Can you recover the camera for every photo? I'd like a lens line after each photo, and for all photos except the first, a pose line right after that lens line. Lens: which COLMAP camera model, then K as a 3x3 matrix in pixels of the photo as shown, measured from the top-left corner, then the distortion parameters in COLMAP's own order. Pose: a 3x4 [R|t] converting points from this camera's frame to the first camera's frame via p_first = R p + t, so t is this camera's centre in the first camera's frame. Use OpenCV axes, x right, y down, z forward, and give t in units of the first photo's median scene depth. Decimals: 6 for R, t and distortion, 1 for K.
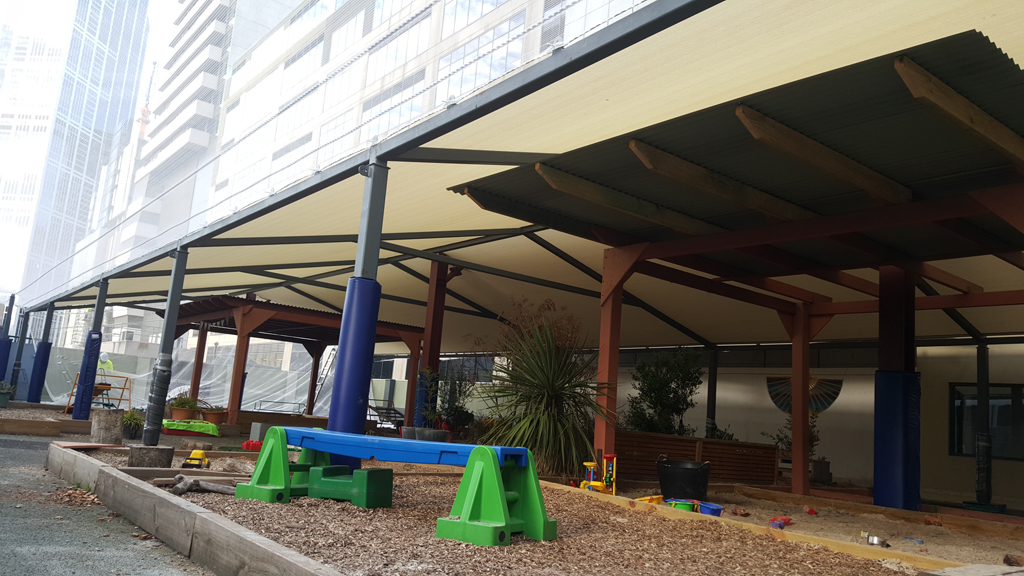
lens RADIAL K [[771.0, 0, 516.0], [0, 771.0, 304.5], [0, 0, 1]] dist [0.157820, -0.243793]
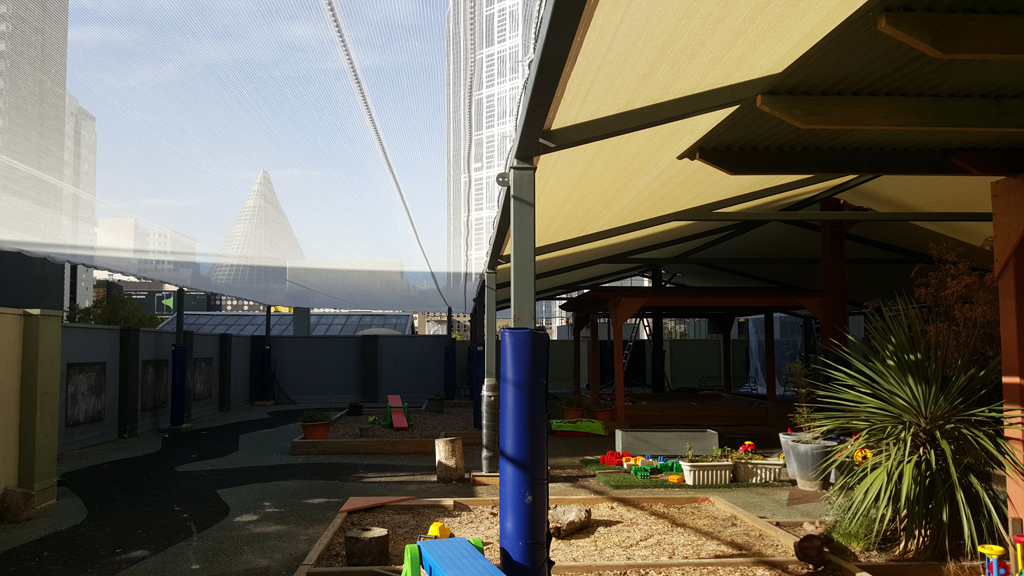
lens RADIAL K [[767.1, 0, 498.2], [0, 767.1, 308.1], [0, 0, 1]] dist [0.198893, -0.317643]
pose [[0.809303, -0.118991, -0.575213, 0.145384], [0.159037, 0.987079, 0.019568, -0.048346], [0.565453, -0.107316, 0.817769, 0.279229]]
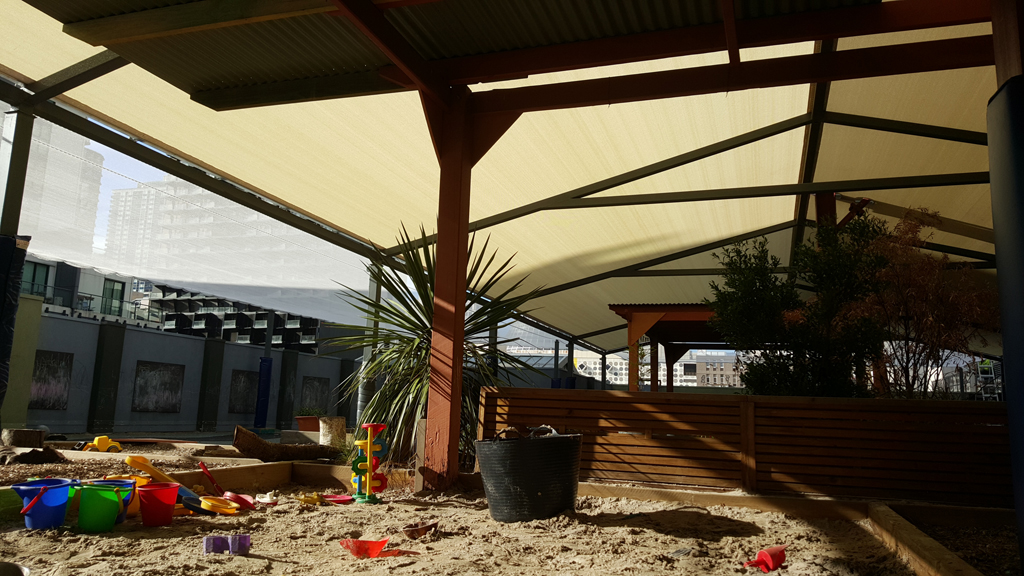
lens RADIAL K [[772.0, 0, 504.8], [0, 772.0, 292.5], [0, 0, 1]] dist [0.178464, -0.272462]
pose [[0.543518, -0.200374, -0.815131, 0.597512], [0.139171, 0.979162, -0.147898, 0.168979], [0.827780, -0.033058, 0.560078, 0.656179]]
